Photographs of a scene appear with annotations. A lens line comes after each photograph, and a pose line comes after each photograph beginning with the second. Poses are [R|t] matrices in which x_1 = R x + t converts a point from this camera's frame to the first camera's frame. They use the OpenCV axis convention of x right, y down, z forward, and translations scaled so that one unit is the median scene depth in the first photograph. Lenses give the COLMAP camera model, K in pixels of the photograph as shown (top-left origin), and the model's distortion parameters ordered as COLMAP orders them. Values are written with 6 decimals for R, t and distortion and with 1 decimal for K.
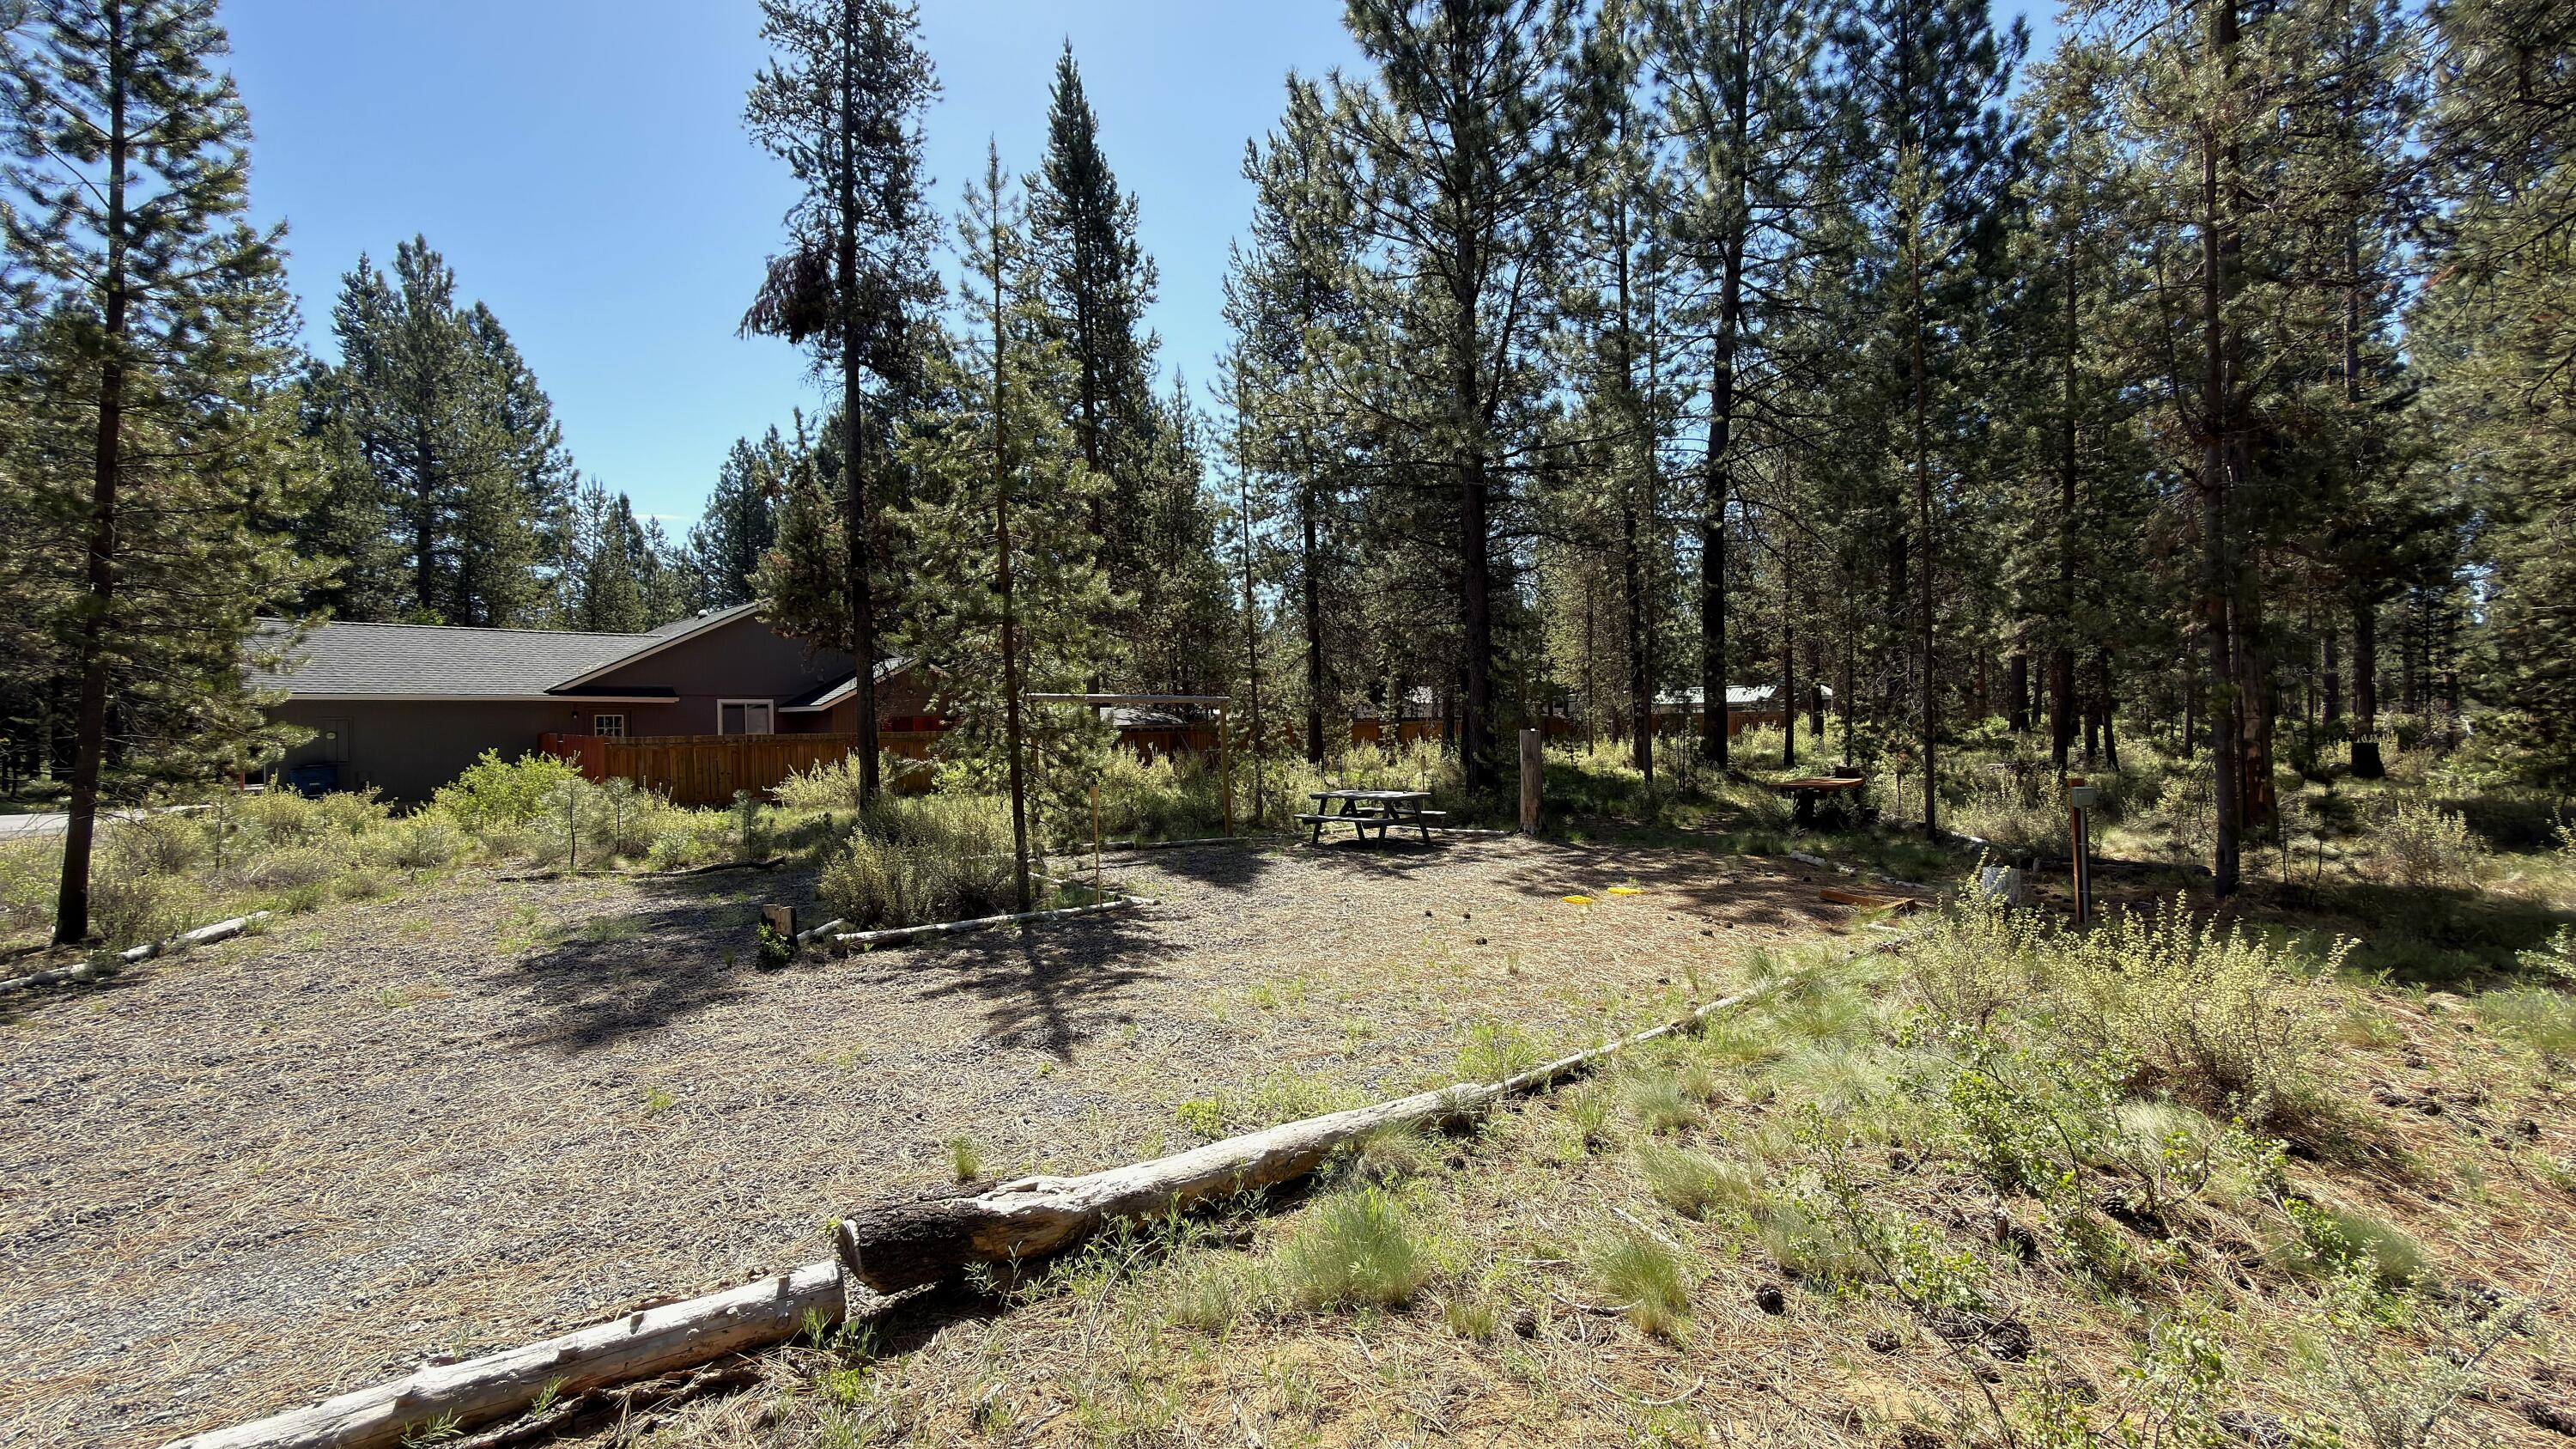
lens RADIAL K [[1032.0, 0, 1287.0], [0, 1032.0, 709.0], [0, 0, 1]] dist [0.002455, 0.000386]
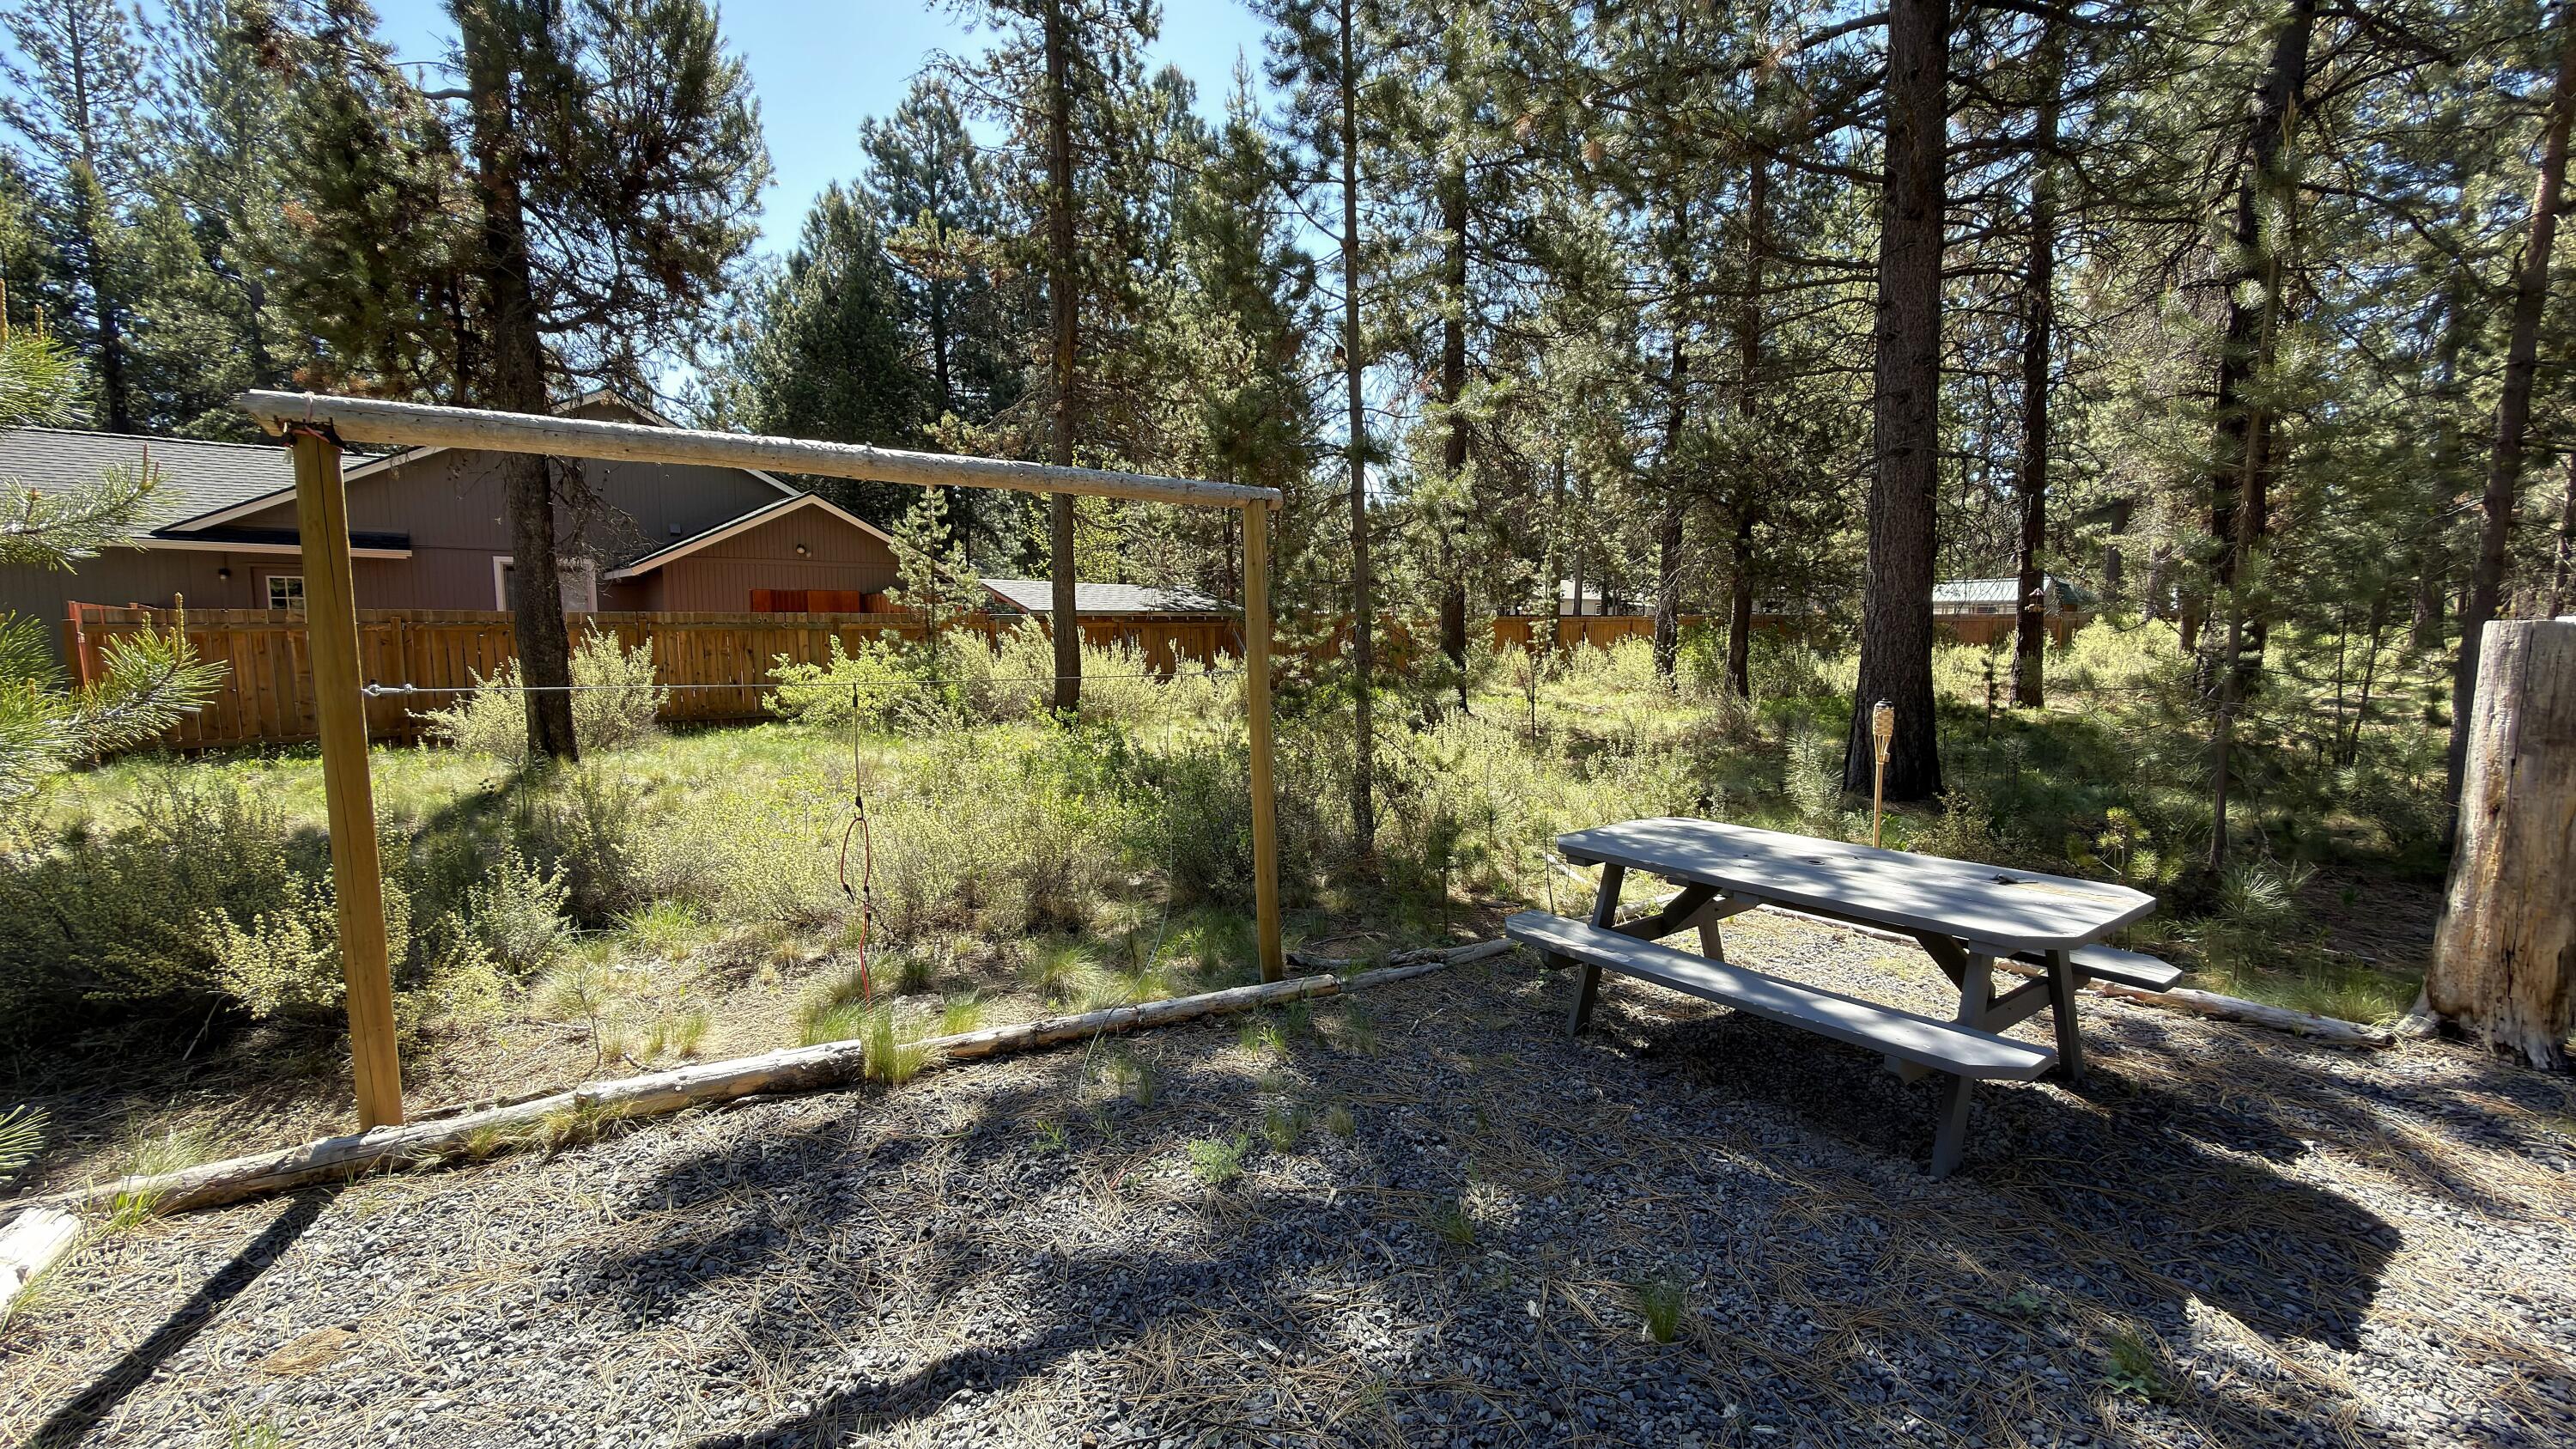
lens RADIAL K [[1032.0, 0, 1280.6], [0, 1032.0, 713.9], [0, 0, 1]] dist [0.002455, 0.000386]
pose [[0.995798, 0.026218, -0.087748, -0.017023], [-0.017009, 0.994422, 0.104094, 0.011516], [0.089988, -0.102165, 0.990689, 0.399850]]
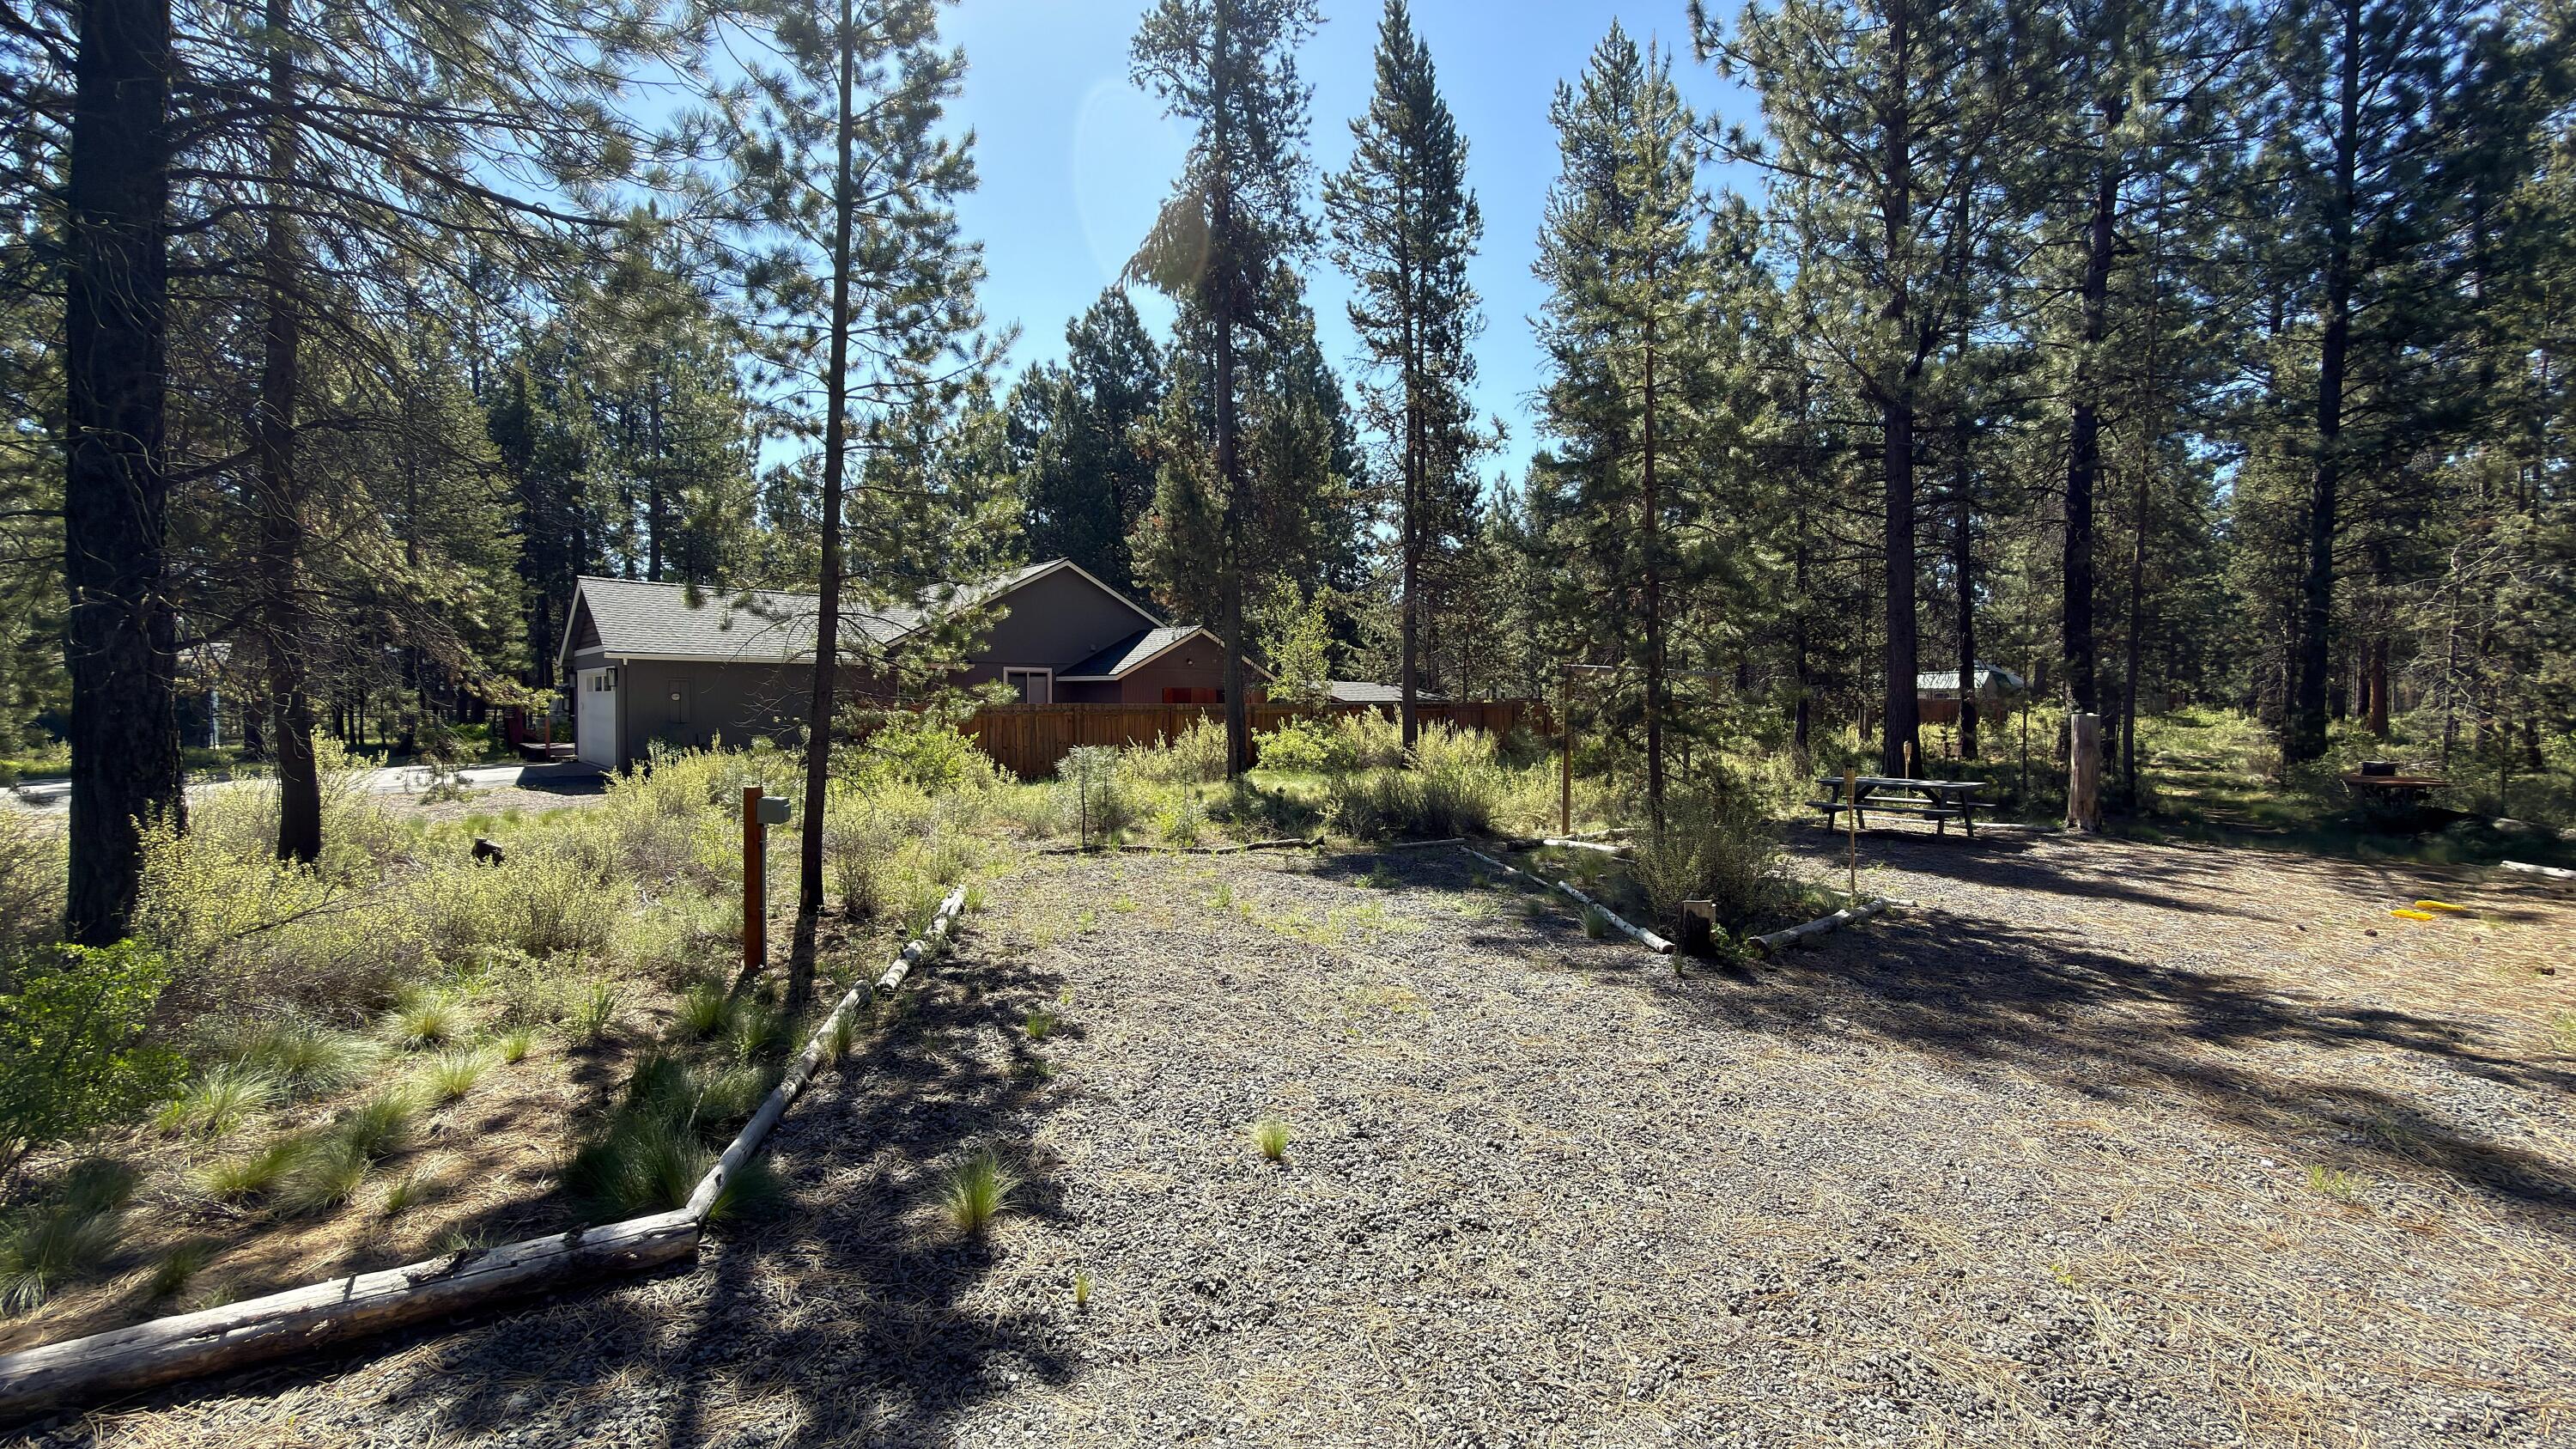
lens RADIAL K [[1032.0, 0, 1283.0], [0, 1032.0, 707.3], [0, 0, 1]] dist [0.002455, 0.000386]
pose [[0.998314, 0.019862, -0.054535, -0.225983], [-0.018778, 0.999617, 0.020316, 0.003870], [0.054918, -0.019258, 0.998305, 0.035595]]
